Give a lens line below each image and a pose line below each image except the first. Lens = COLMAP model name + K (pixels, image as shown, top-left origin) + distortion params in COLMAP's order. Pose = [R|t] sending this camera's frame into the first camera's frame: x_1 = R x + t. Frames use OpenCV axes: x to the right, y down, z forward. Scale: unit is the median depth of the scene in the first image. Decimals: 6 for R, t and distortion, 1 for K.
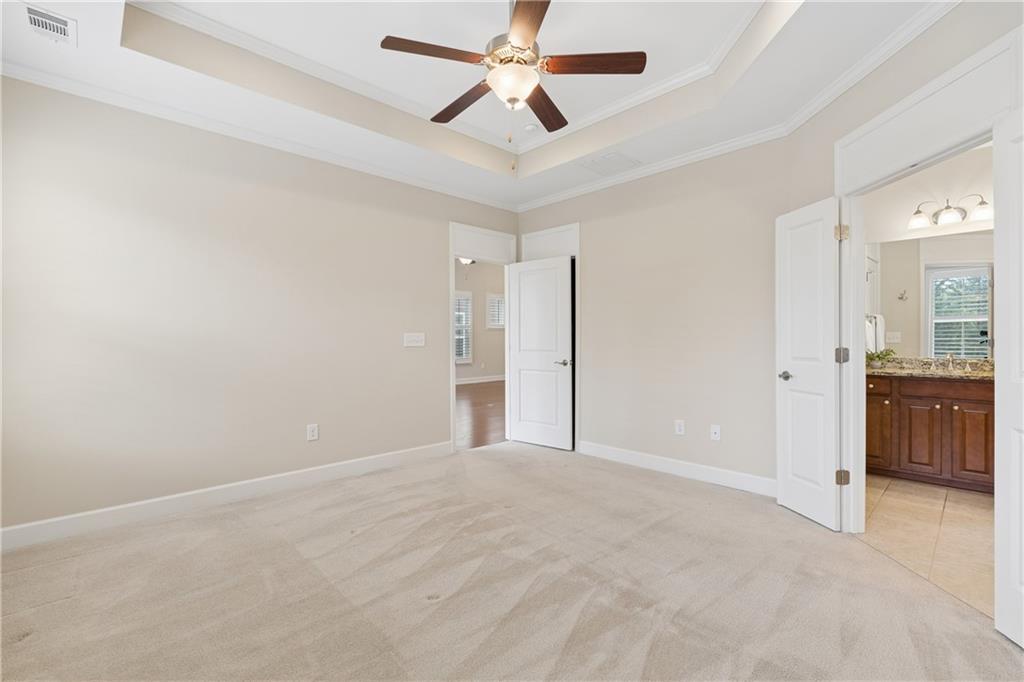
lens RADIAL K [[445.2, 0, 512.4], [0, 445.2, 343.9], [0, 0, 1]] dist [-0.008583, -0.000113]
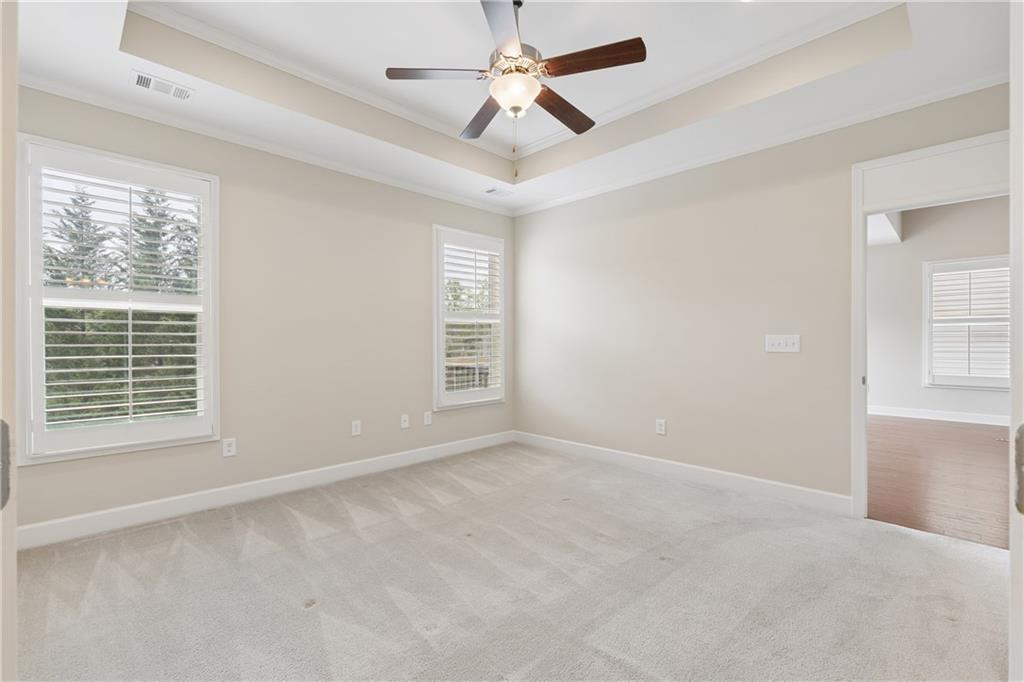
lens RADIAL K [[458.1, 0, 527.6], [0, 458.1, 328.1], [0, 0, 1]] dist [0.043569, 0.000023]
pose [[0.030823, -0.022692, -0.999267, 0.691109], [-0.013628, 0.999640, -0.023121, -0.013135], [0.999432, 0.014331, 0.030502, 0.641762]]
